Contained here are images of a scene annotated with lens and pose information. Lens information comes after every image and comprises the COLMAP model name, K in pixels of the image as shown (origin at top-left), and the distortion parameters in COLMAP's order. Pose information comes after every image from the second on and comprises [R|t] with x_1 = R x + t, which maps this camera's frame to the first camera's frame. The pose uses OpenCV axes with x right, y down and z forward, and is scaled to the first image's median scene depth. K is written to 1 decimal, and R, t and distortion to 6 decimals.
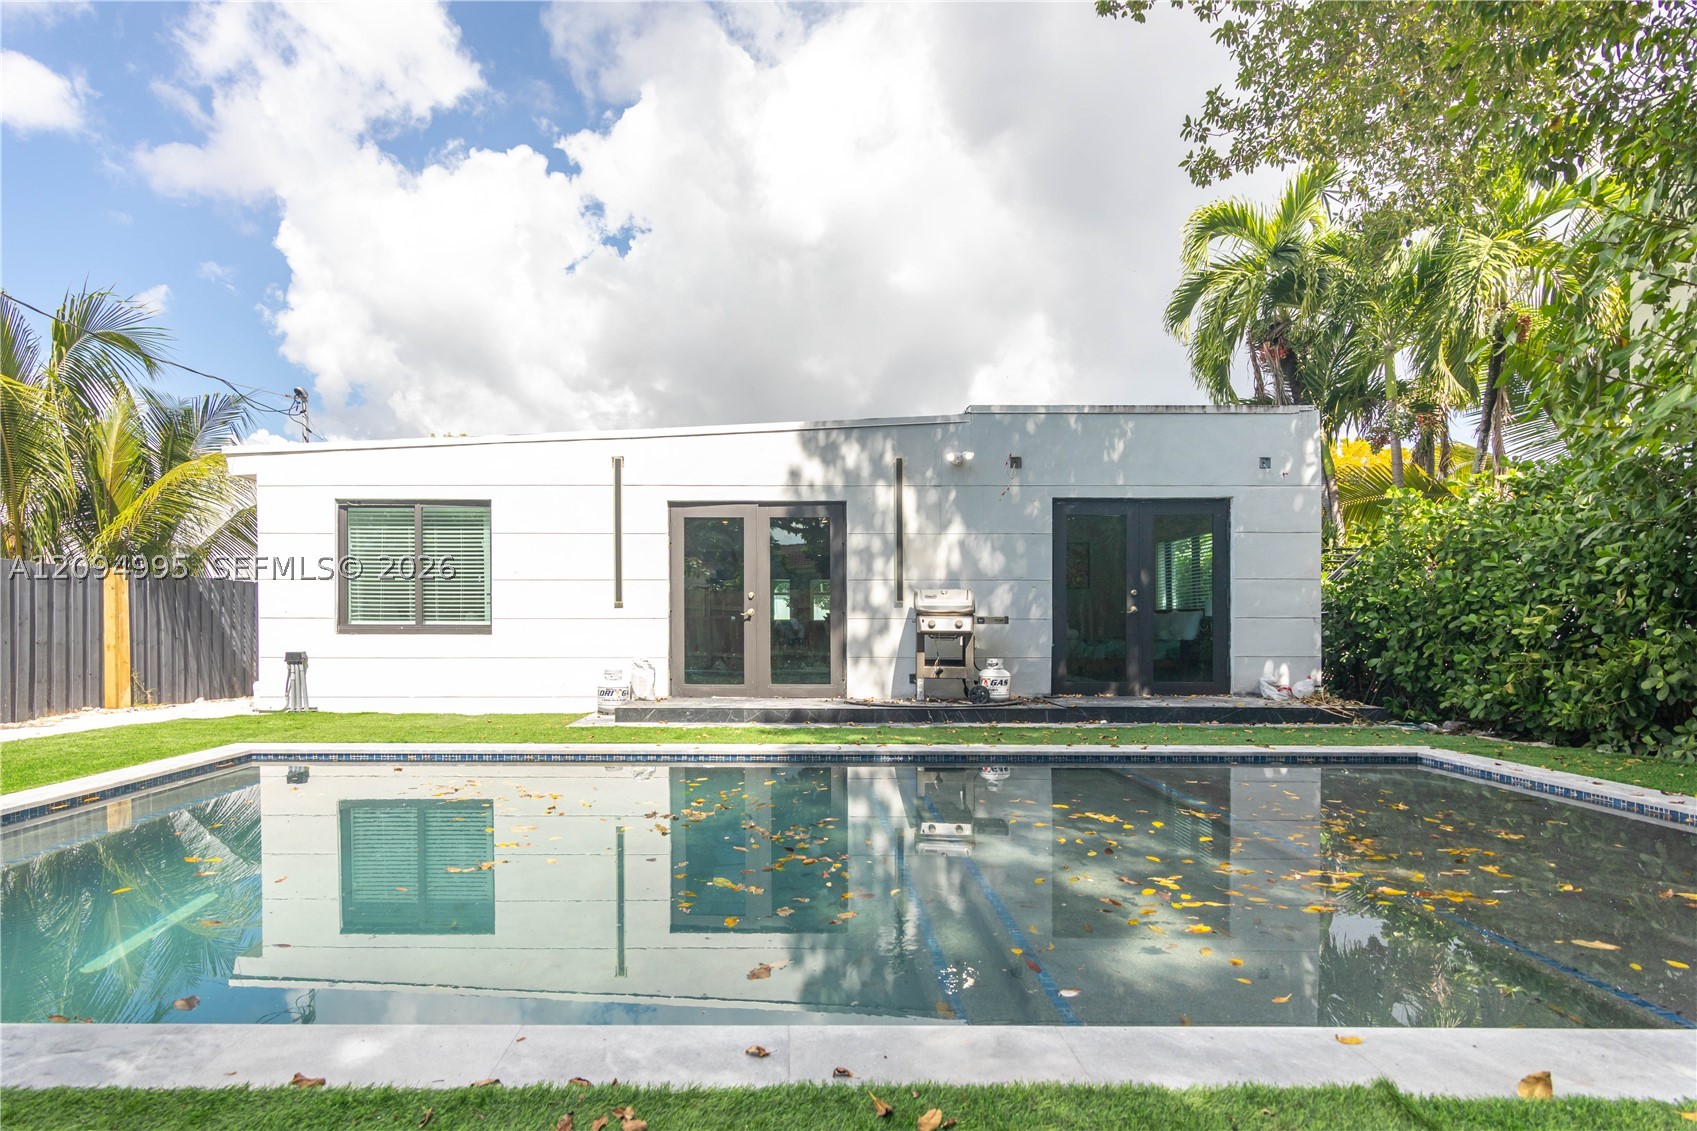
lens RADIAL K [[842.8, 0, 811.5], [0, 842.8, 635.7], [0, 0, 1]] dist [-0.002330, 0.000003]
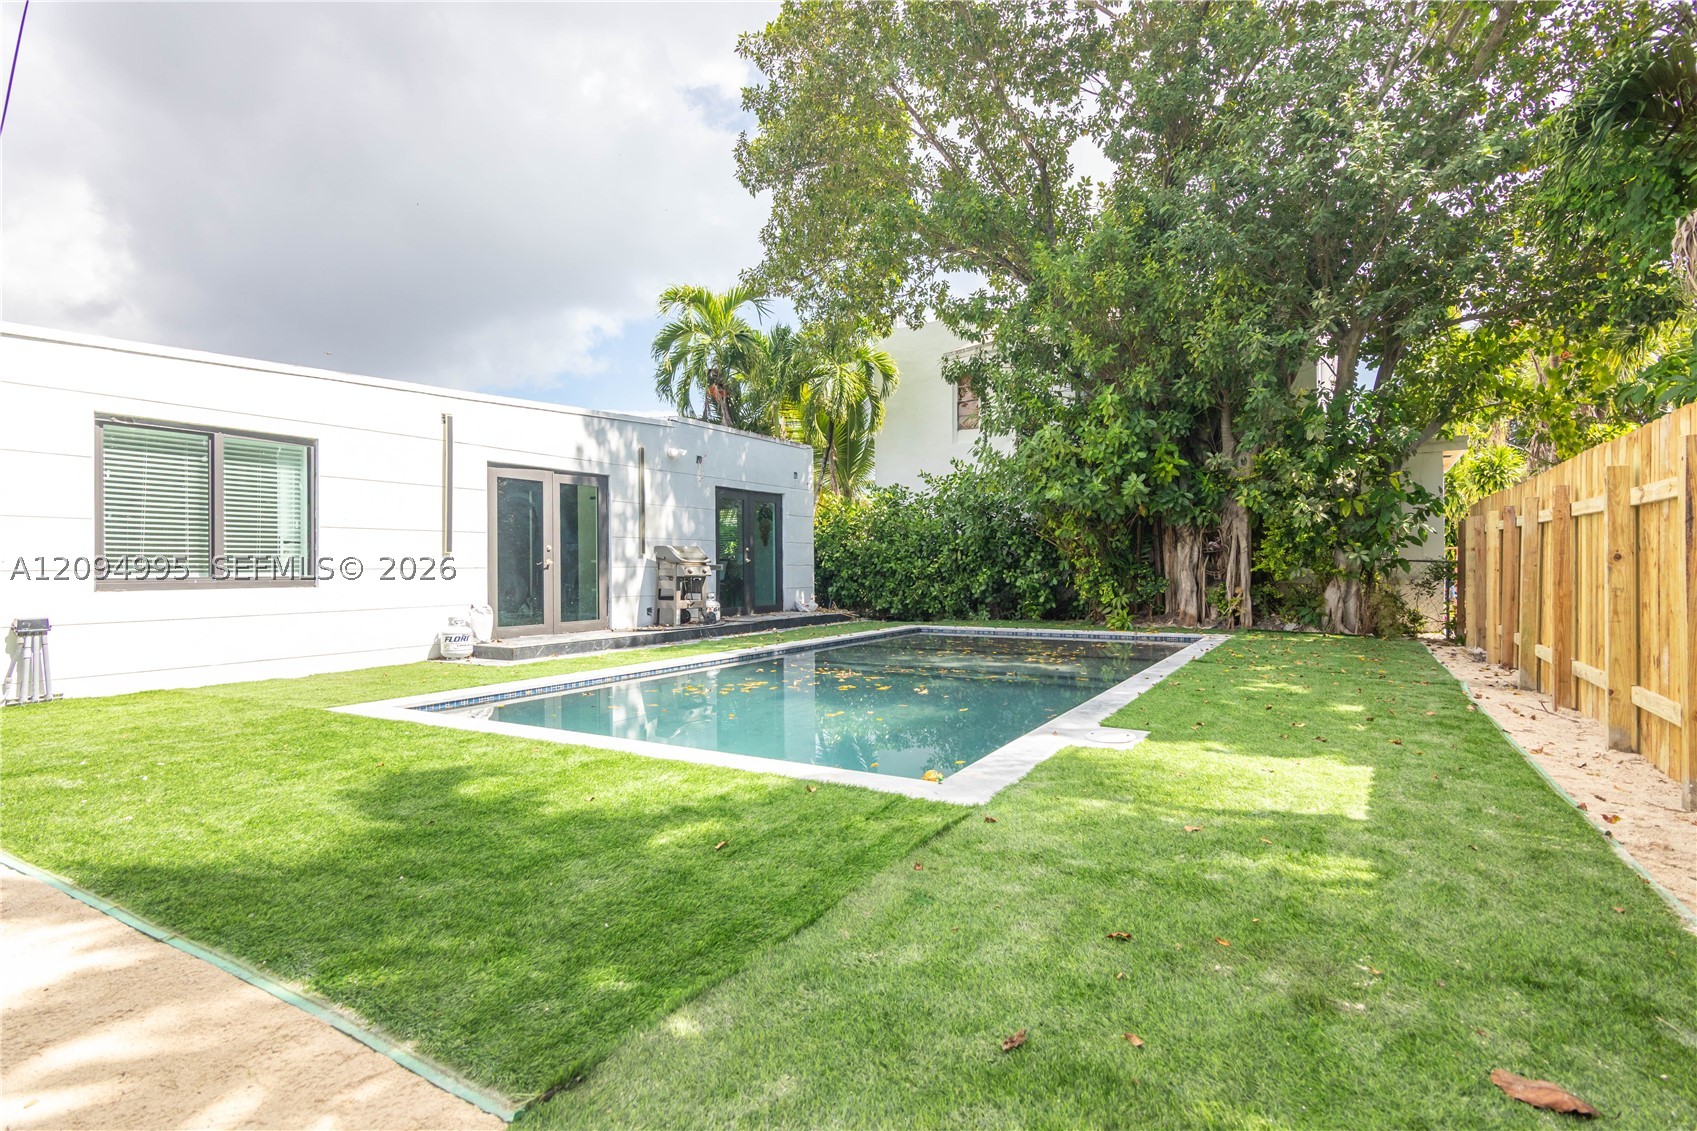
lens RADIAL K [[842.8, 0, 844.5], [0, 842.8, 564.9], [0, 0, 1]] dist [-0.002330, 0.000003]
pose [[0.506796, -0.003790, 0.862058, -0.882785], [0.024608, 0.999646, -0.010072, -0.002018], [-0.861715, 0.026318, 0.506710, 0.048600]]
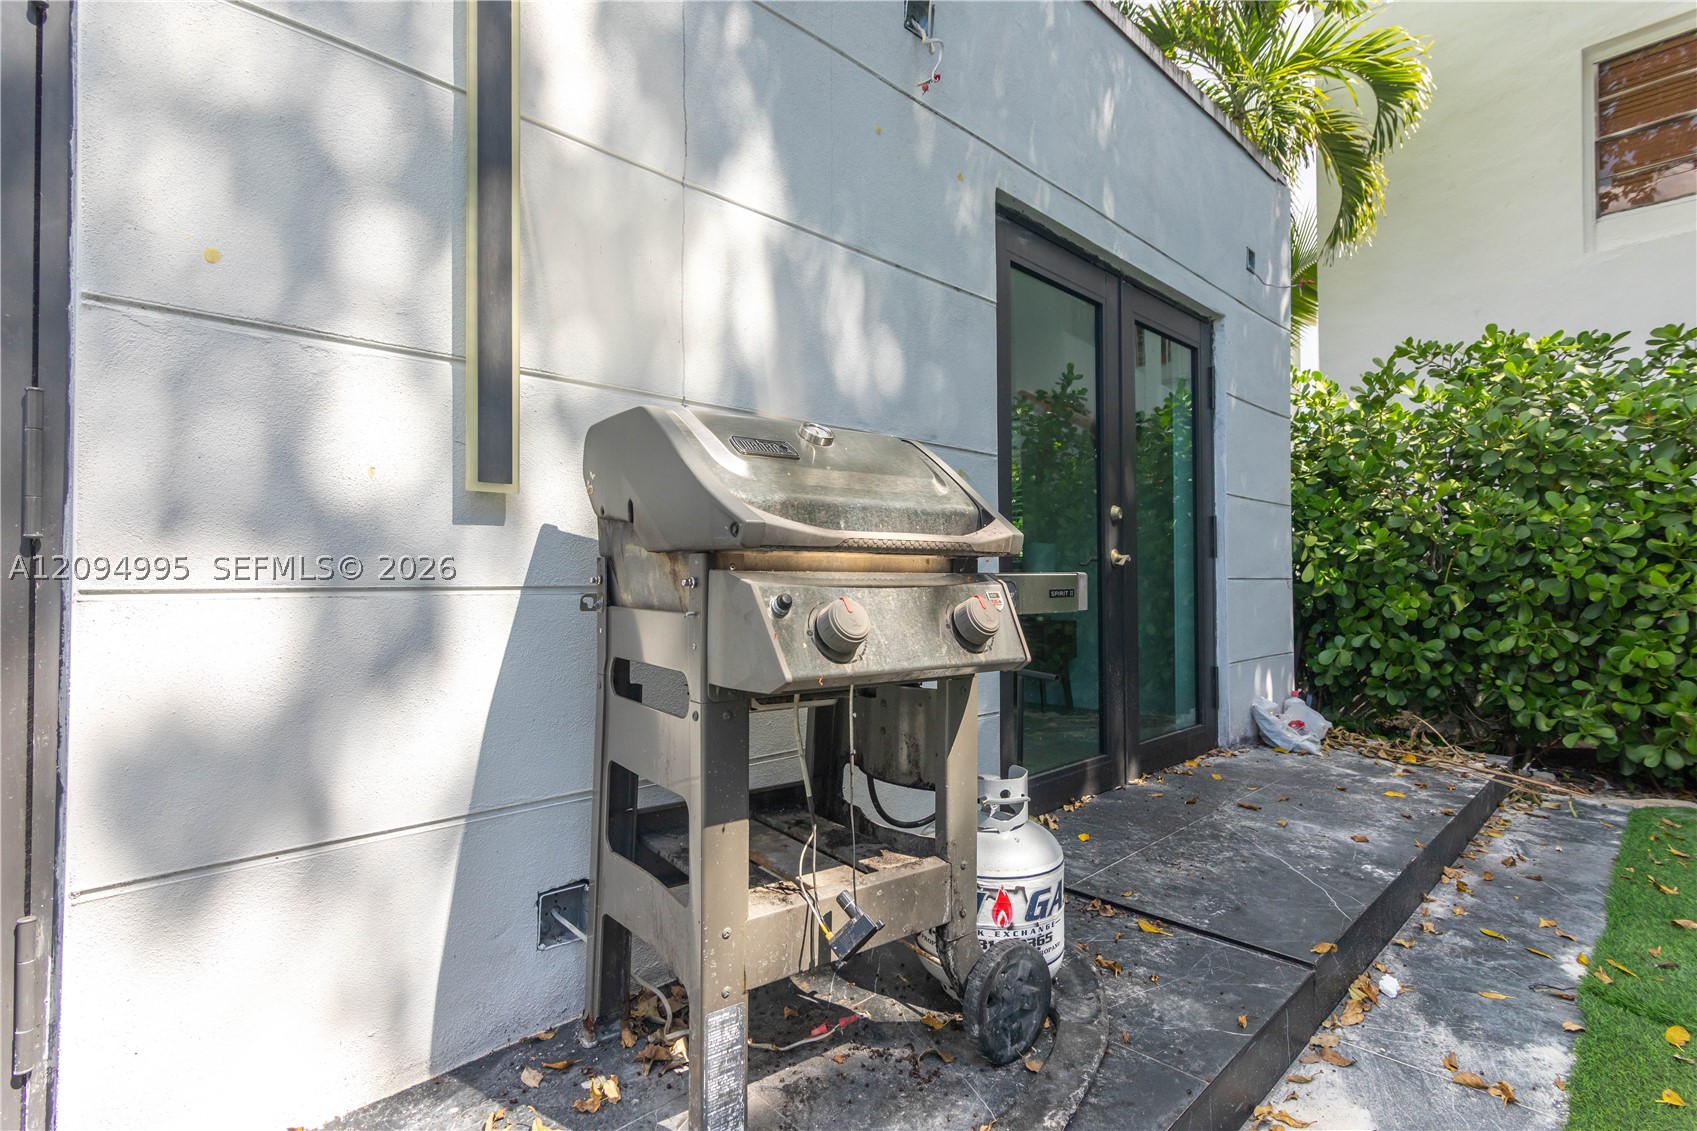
lens RADIAL K [[842.8, 0, 849.6], [0, 842.8, 561.3], [0, 0, 1]] dist [-0.002330, 0.000003]
pose [[0.691717, 0.012847, 0.722054, 0.027322], [0.006728, 0.999684, -0.024233, -0.020602], [-0.722137, 0.021620, 0.691412, 0.825387]]
